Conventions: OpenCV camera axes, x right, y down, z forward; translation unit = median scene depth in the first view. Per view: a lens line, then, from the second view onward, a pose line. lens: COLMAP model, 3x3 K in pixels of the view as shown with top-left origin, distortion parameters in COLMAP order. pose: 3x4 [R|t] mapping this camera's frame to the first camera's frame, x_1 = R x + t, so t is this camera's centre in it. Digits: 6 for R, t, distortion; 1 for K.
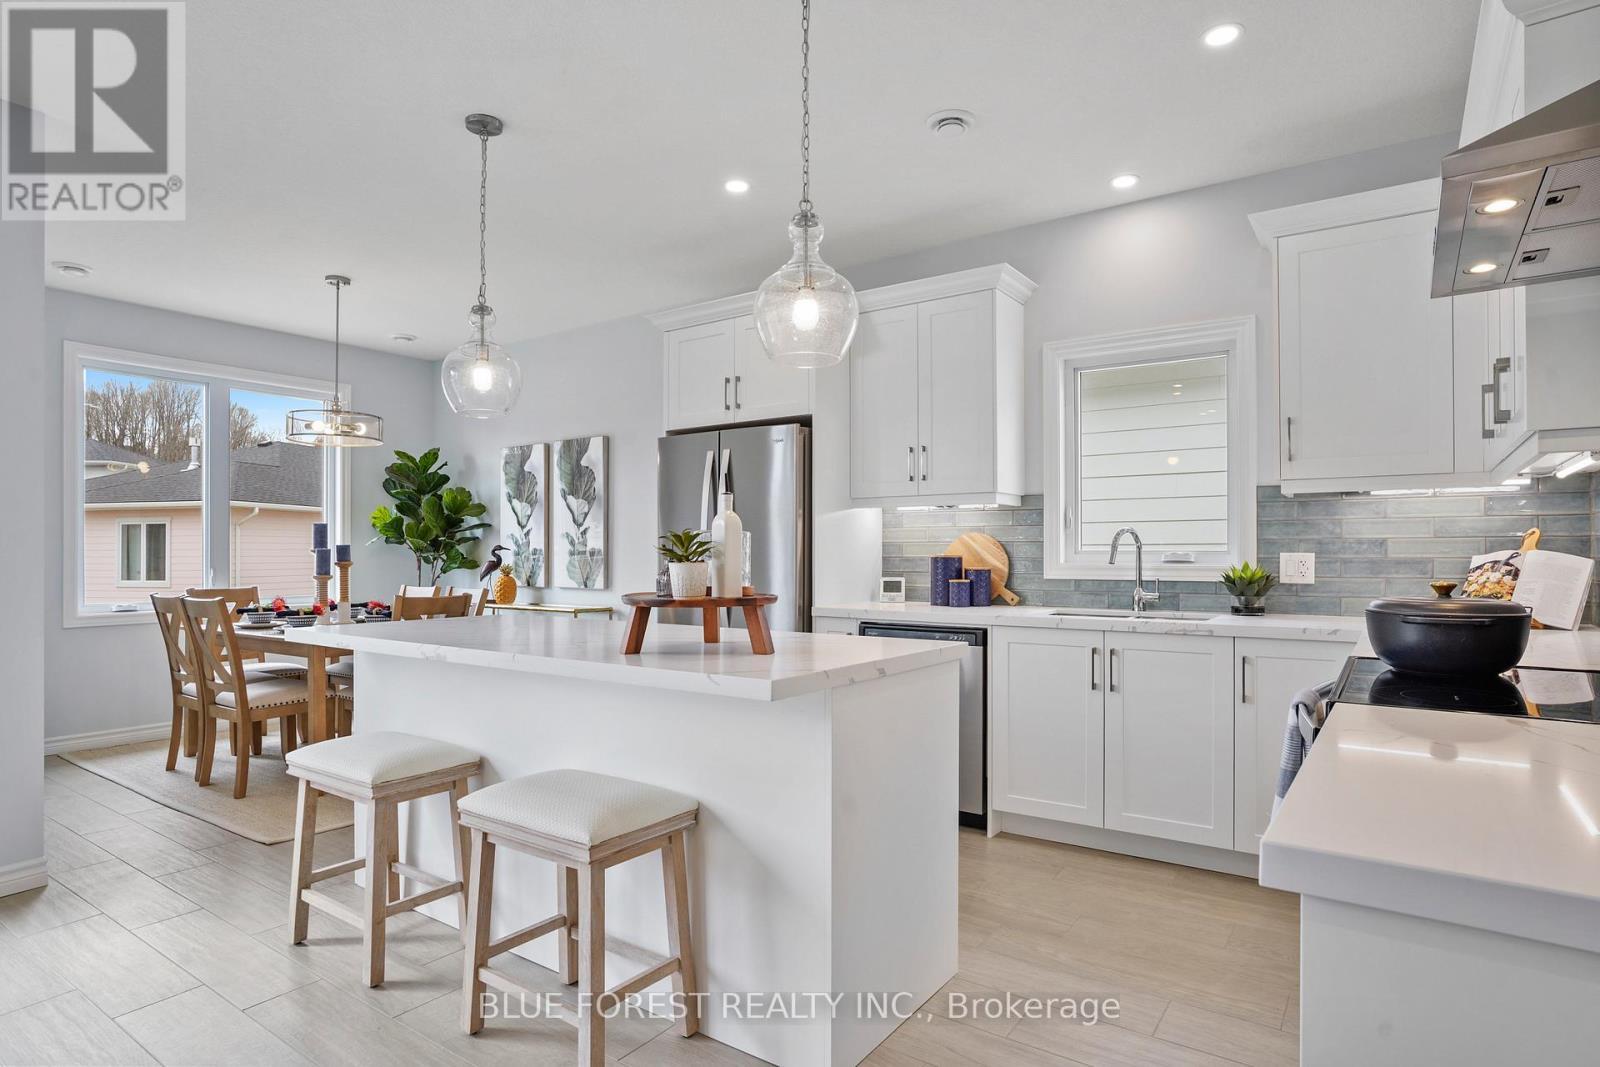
lens RADIAL K [[856.1, 0, 801.8], [0, 856.1, 545.0], [0, 0, 1]] dist [-0.015104, 0.001269]
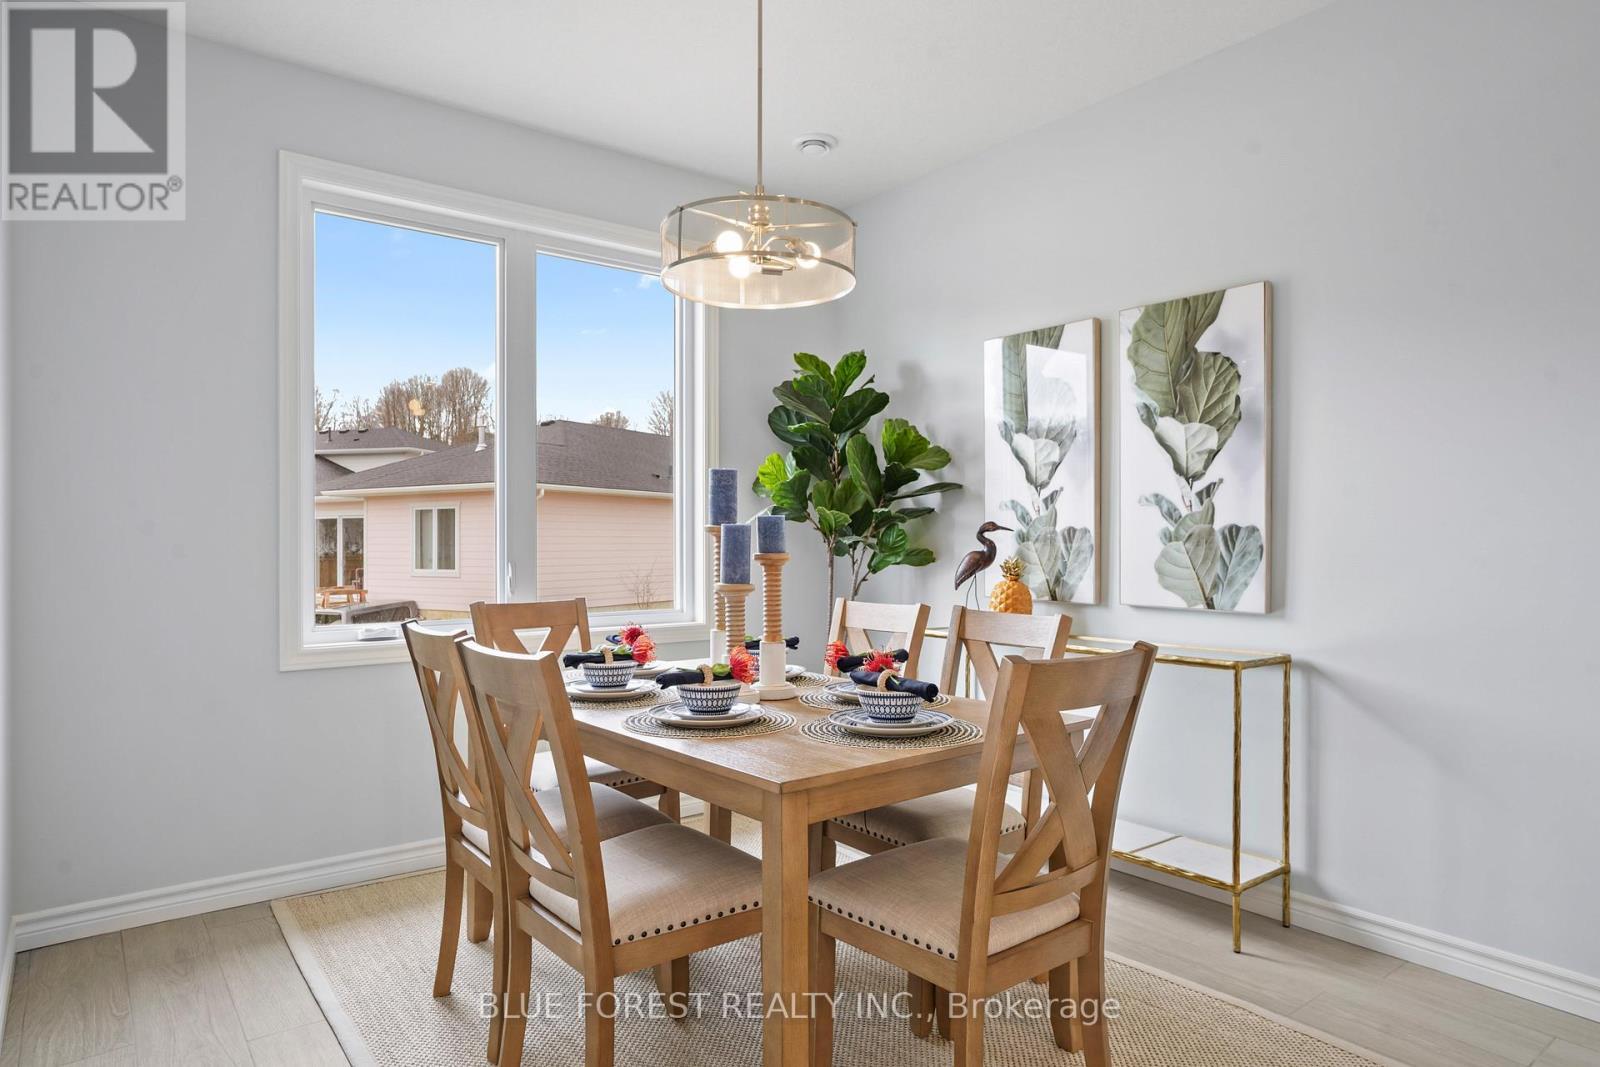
lens RADIAL K [[966.2, 0, 849.5], [0, 966.2, 548.6], [0, 0, 1]] dist [-0.017948, 0.000883]
pose [[0.967181, 0.002495, -0.254077, -0.414197], [0.002190, 0.999833, 0.018153, 0.008517], [0.254080, -0.018113, 0.967014, 0.578970]]
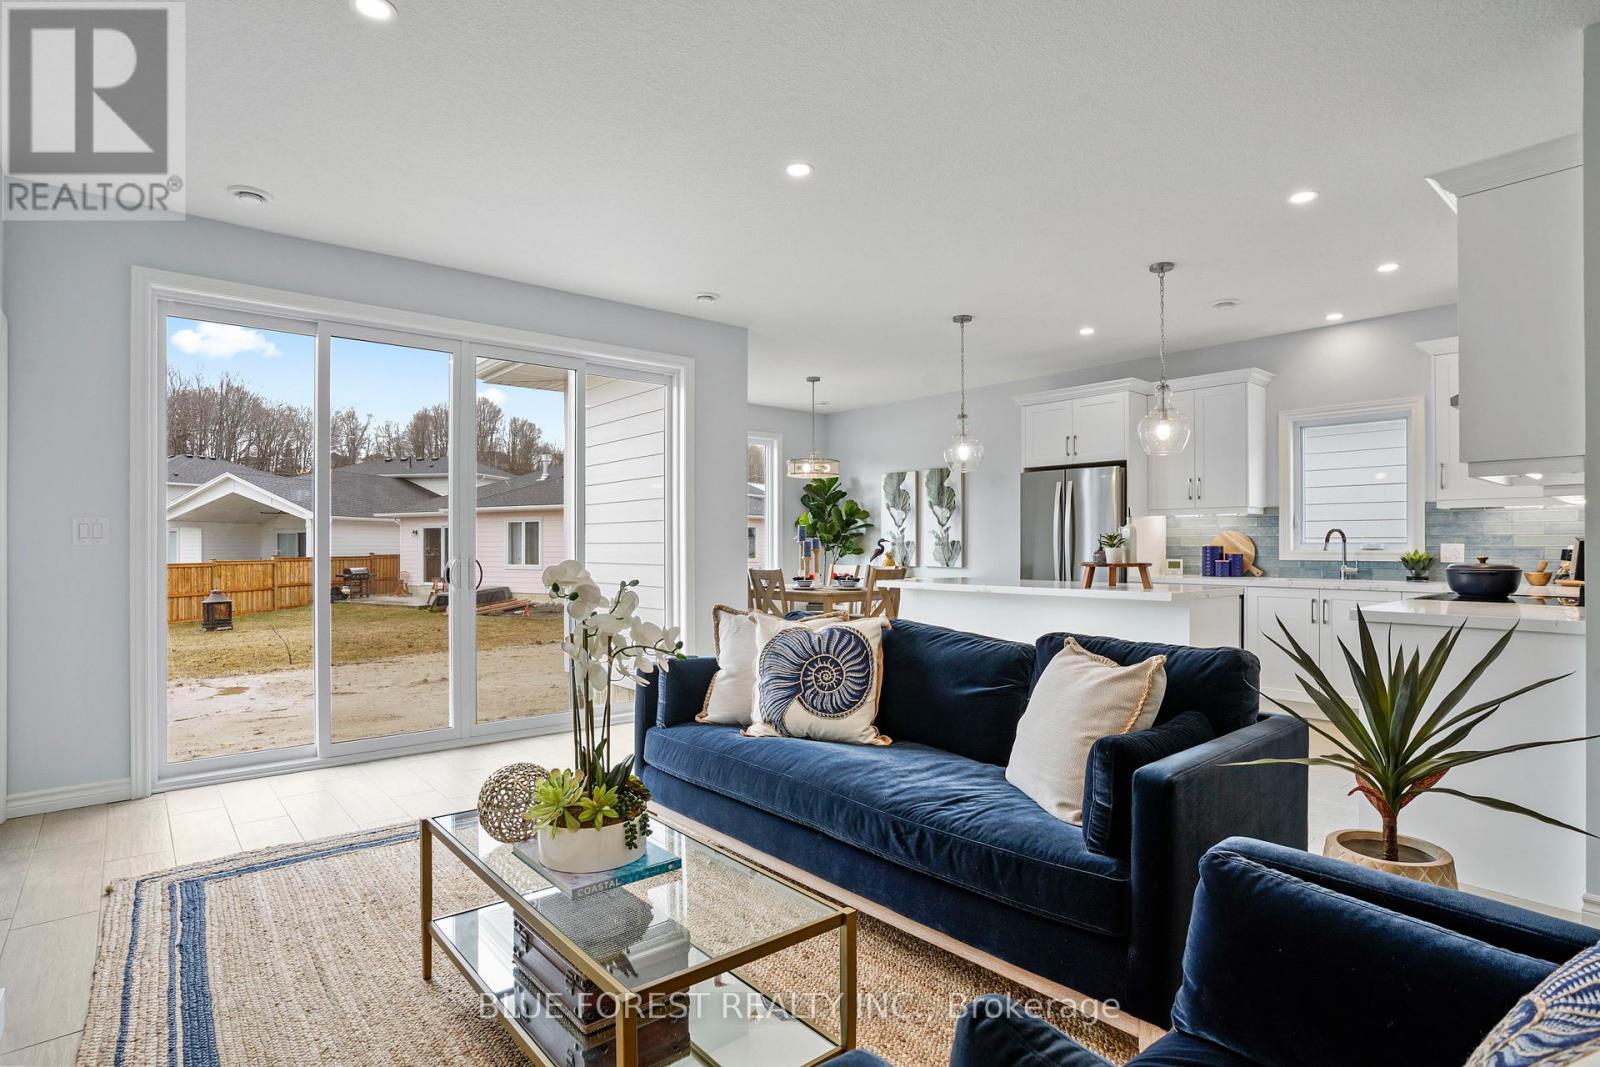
lens RADIAL K [[803.1, 0, 843.3], [0, 803.1, 539.1], [0, 0, 1]] dist [-0.018275, 0.029411]
pose [[0.977917, -0.000125, -0.208992, -0.182147], [0.000548, 0.999998, 0.001970, -0.002312], [0.208992, -0.002041, 0.977915, -0.573538]]
